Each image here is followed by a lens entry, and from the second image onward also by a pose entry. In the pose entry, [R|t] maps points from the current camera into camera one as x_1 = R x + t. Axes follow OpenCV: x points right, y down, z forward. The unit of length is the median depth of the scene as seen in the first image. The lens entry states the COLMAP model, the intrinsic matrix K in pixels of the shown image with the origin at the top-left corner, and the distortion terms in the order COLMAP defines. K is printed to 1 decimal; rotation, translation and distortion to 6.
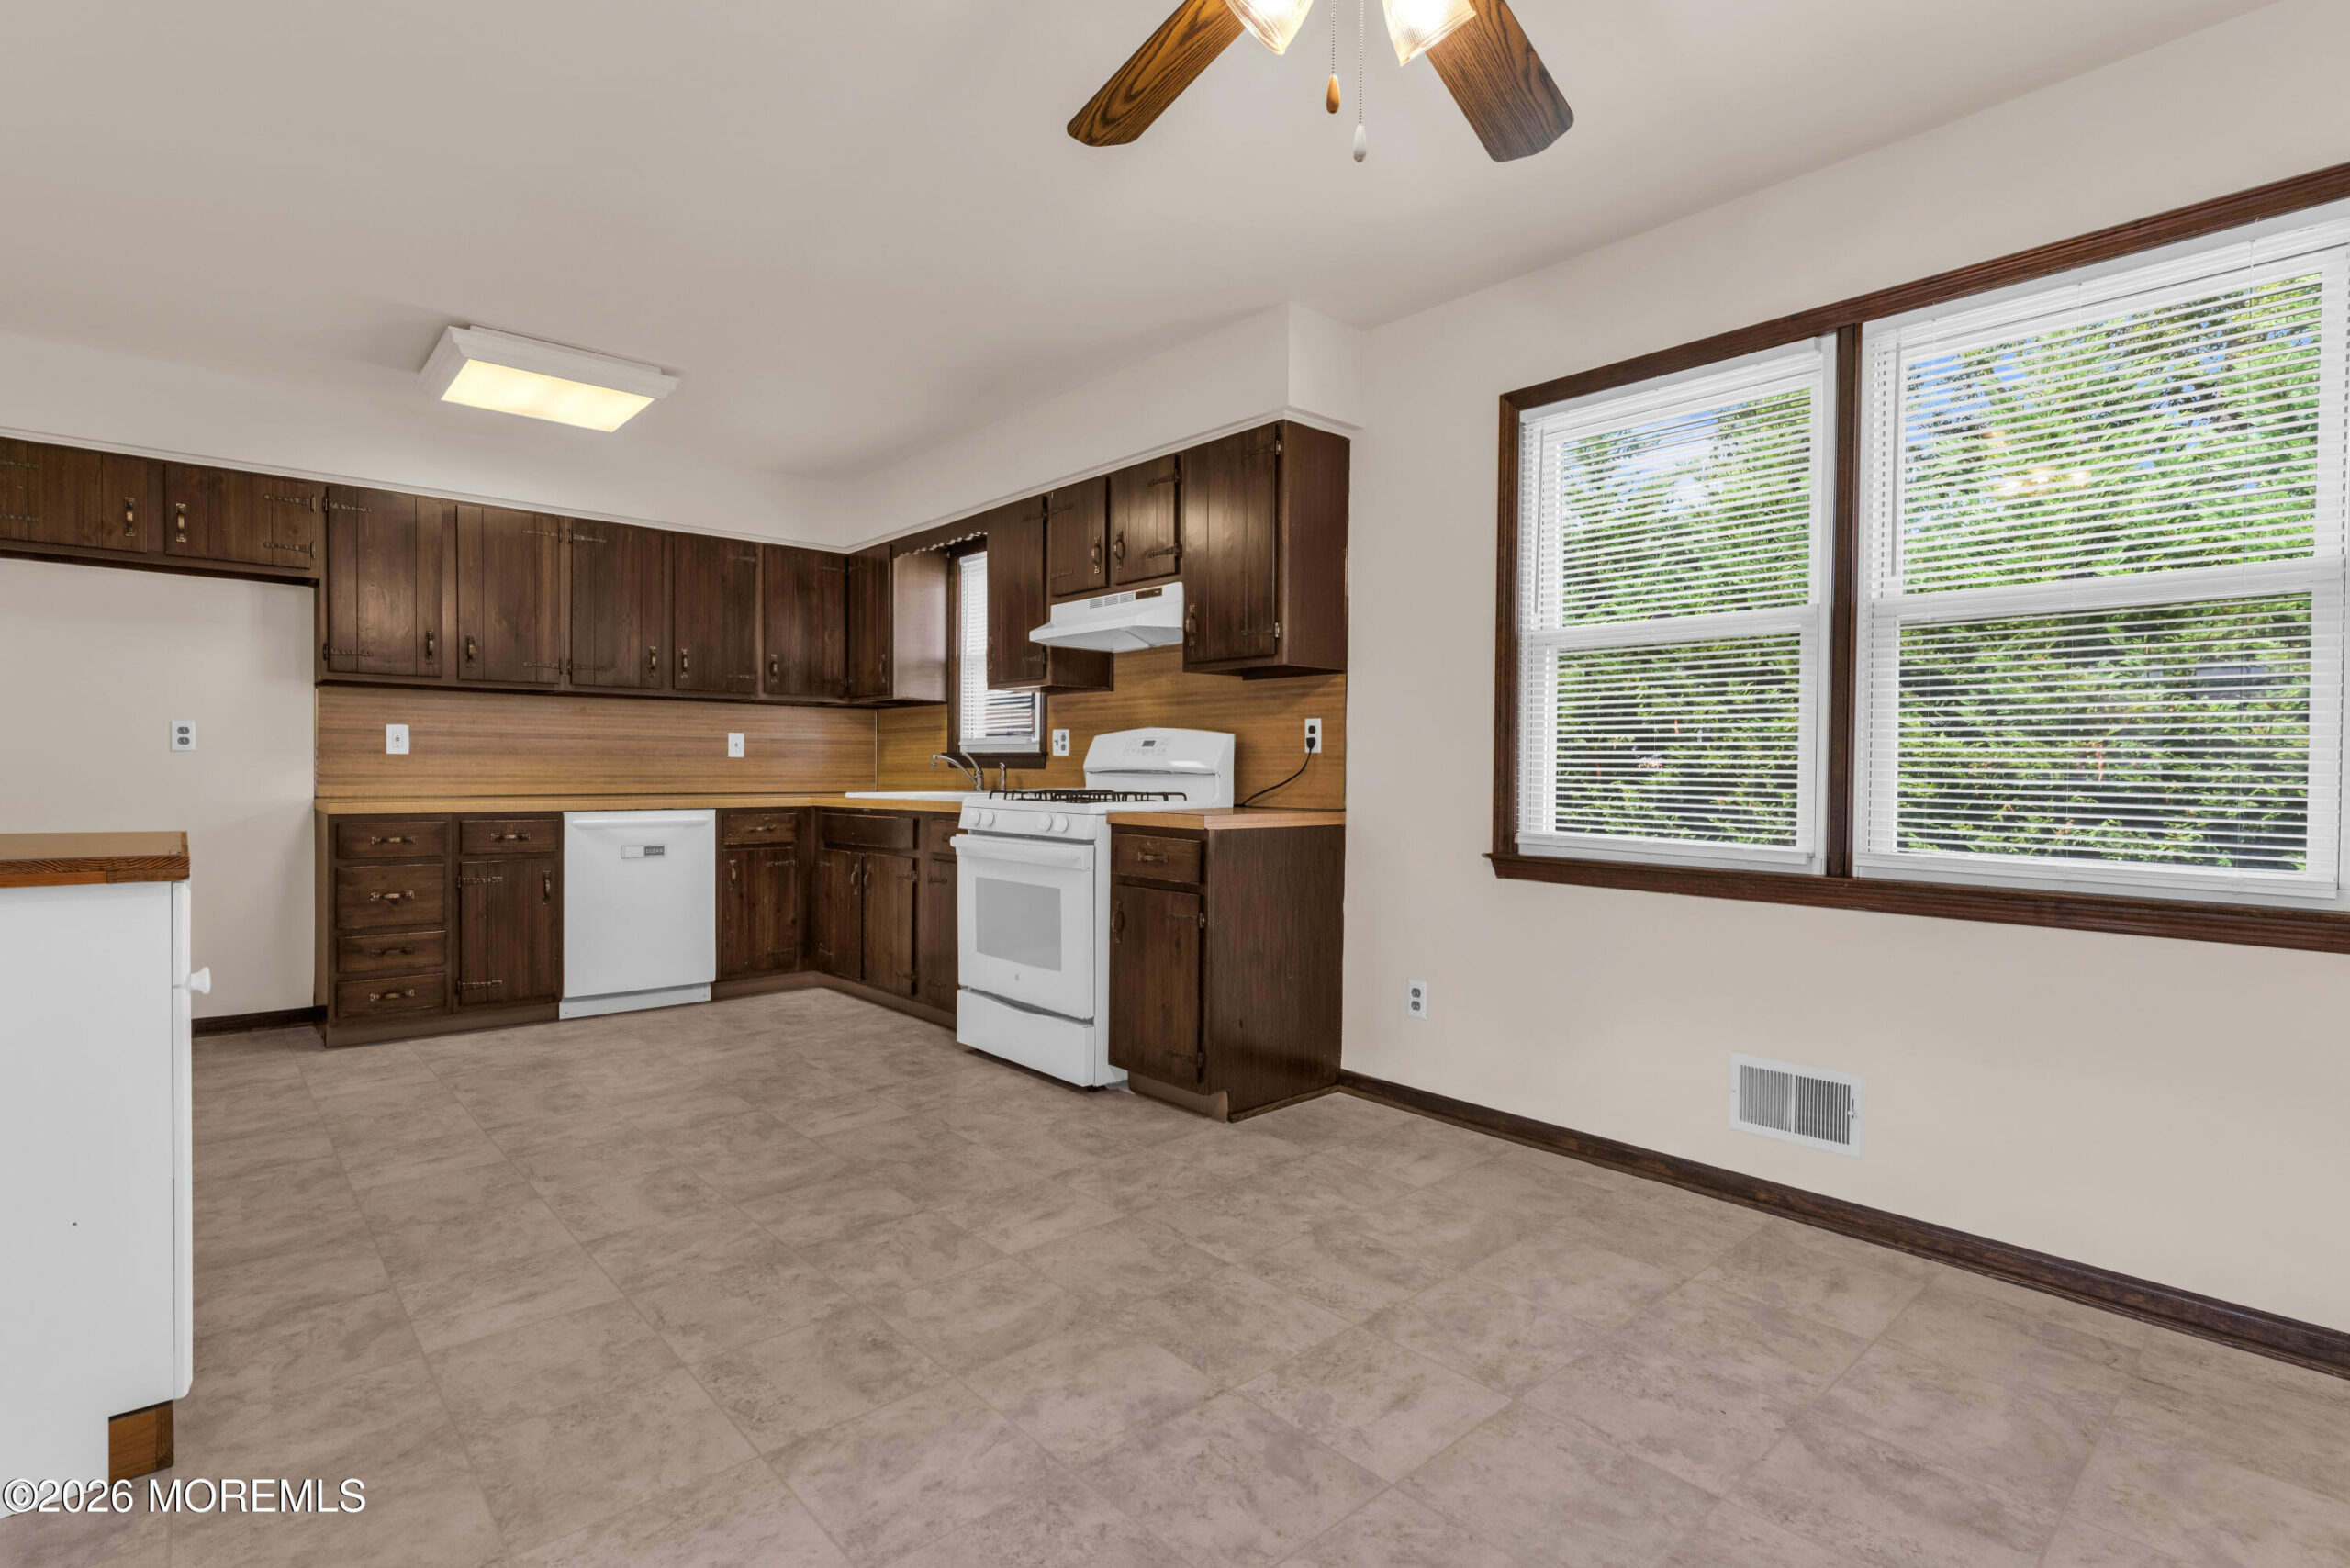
lens RADIAL K [[1123.5, 0, 1168.1], [0, 1123.5, 788.9], [0, 0, 1]] dist [-0.001042, -0.000314]
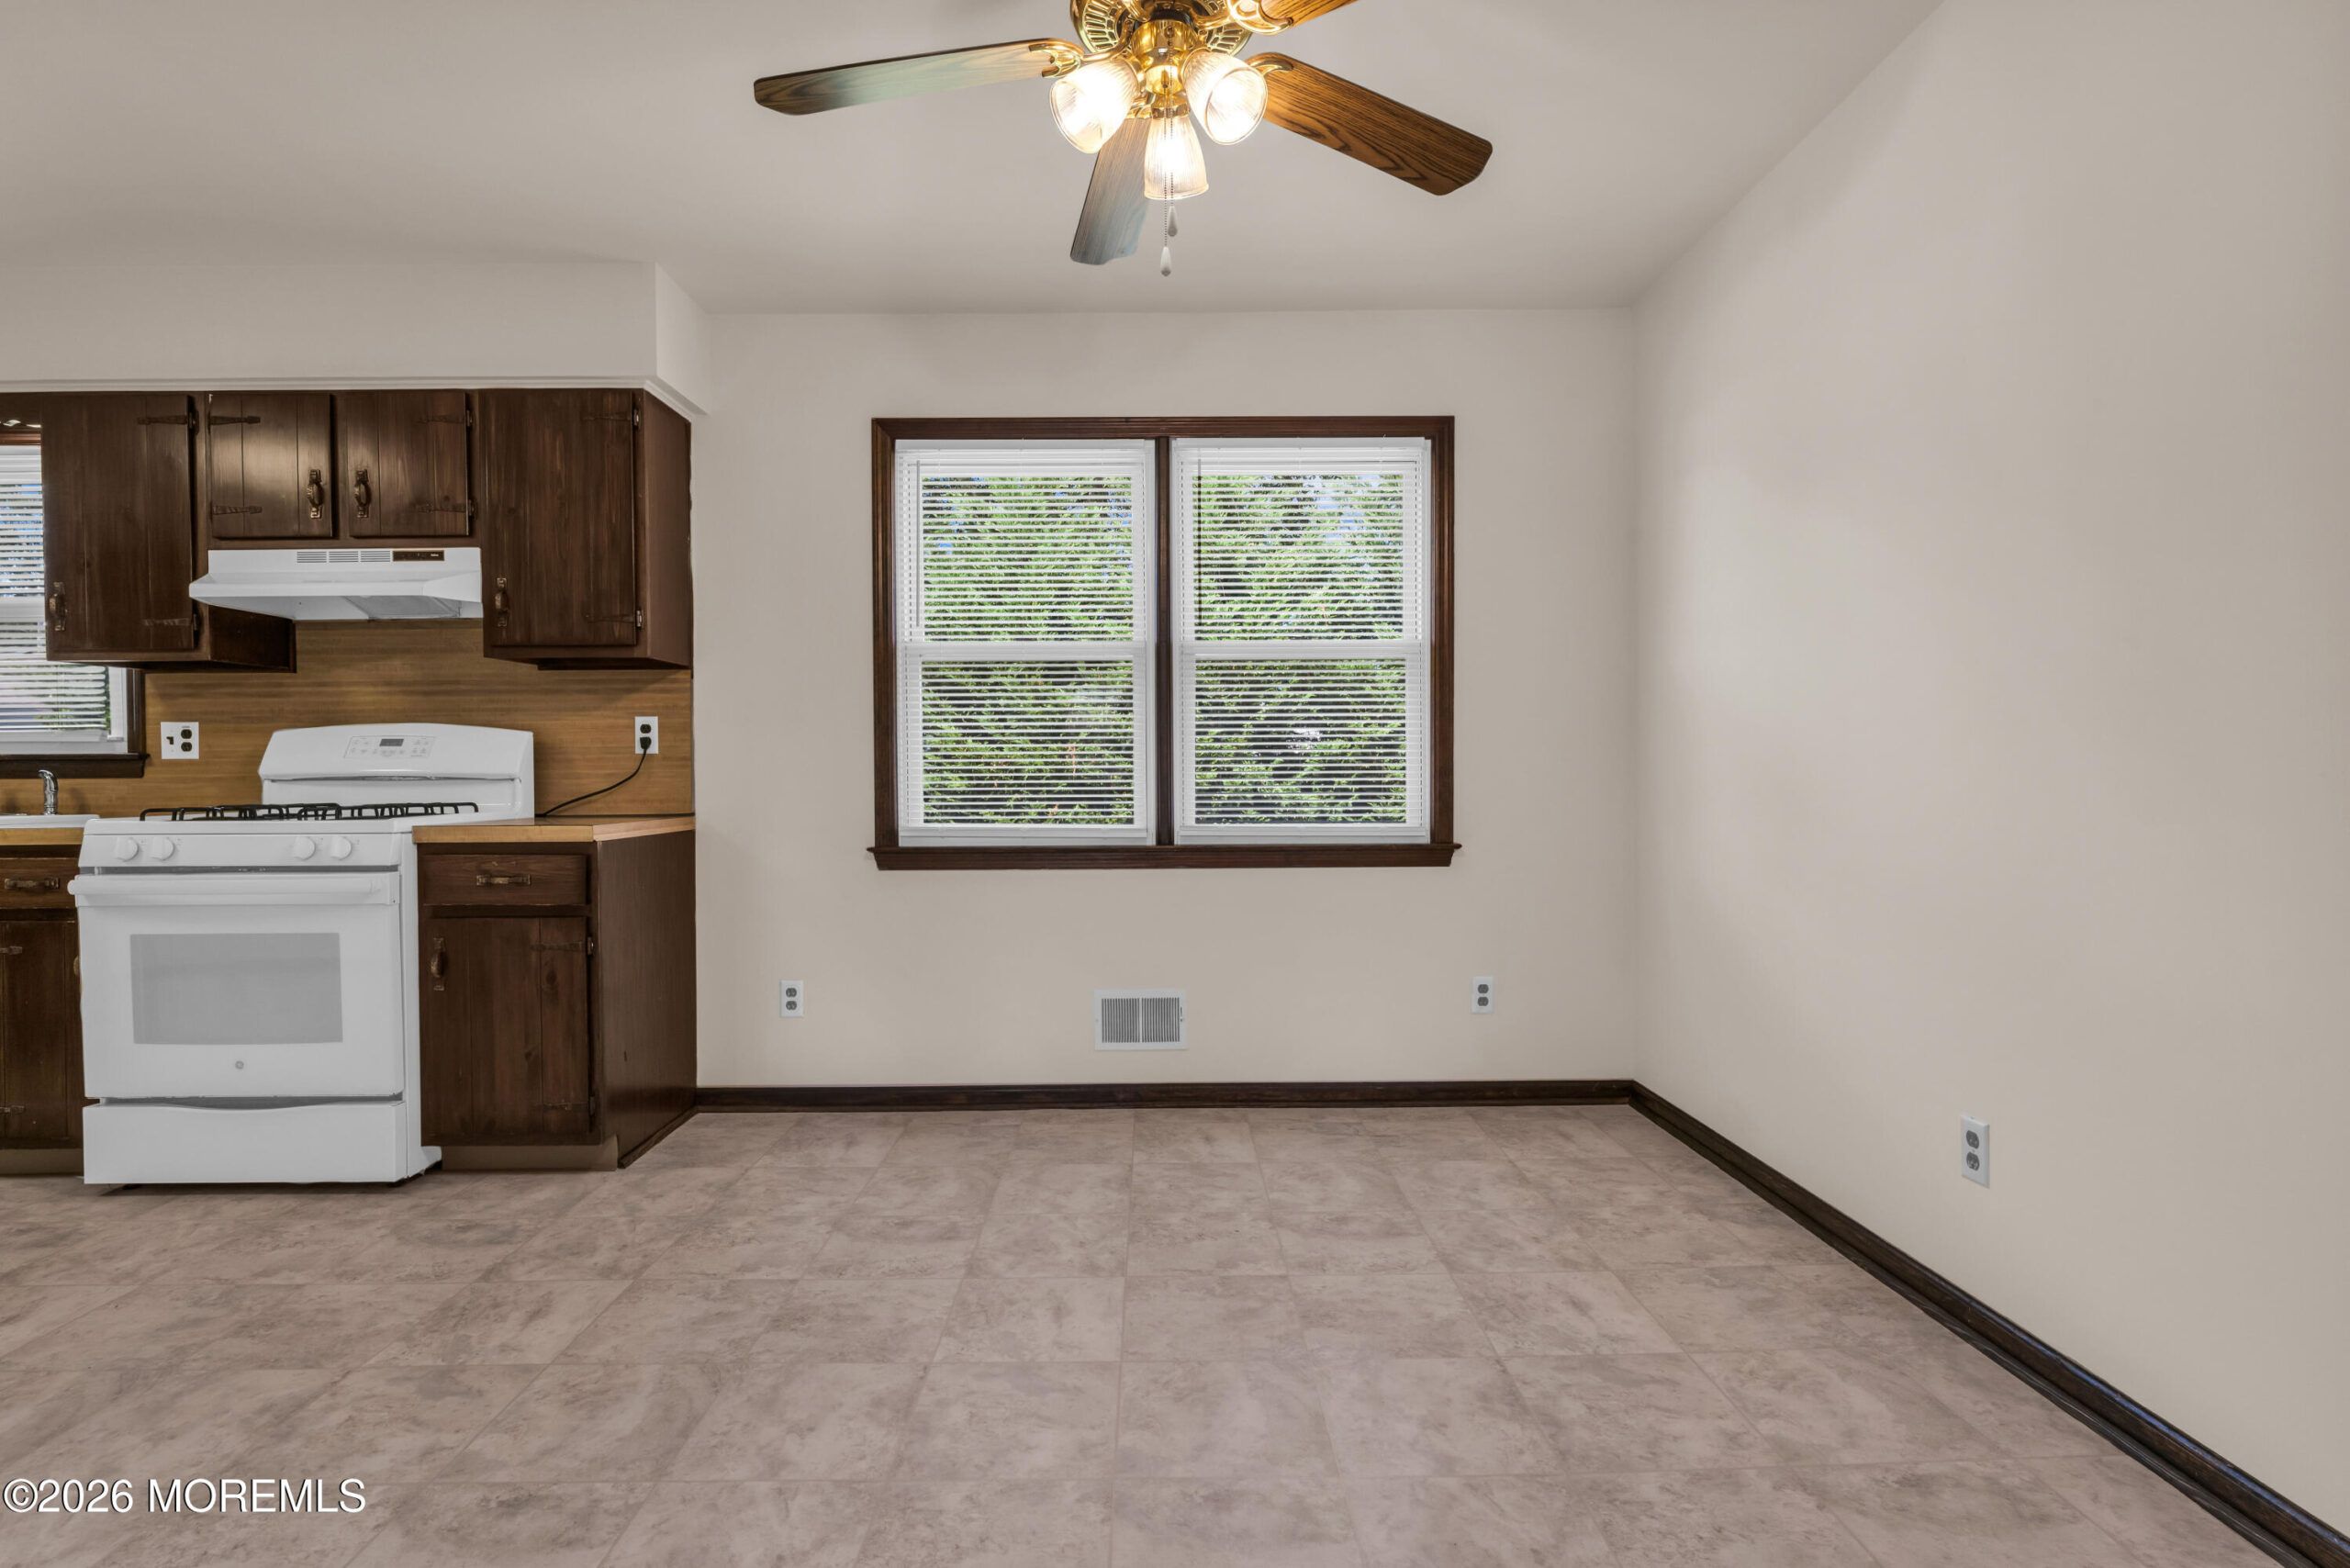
lens RADIAL K [[1145.2, 0, 1168.4], [0, 1145.2, 788.5], [0, 0, 1]] dist [-0.000821, -0.000076]
pose [[0.657623, -0.023729, 0.752974, -0.273490], [0.025772, 0.999627, 0.008994, -0.001205], [-0.752906, 0.013491, 0.657989, 0.059138]]
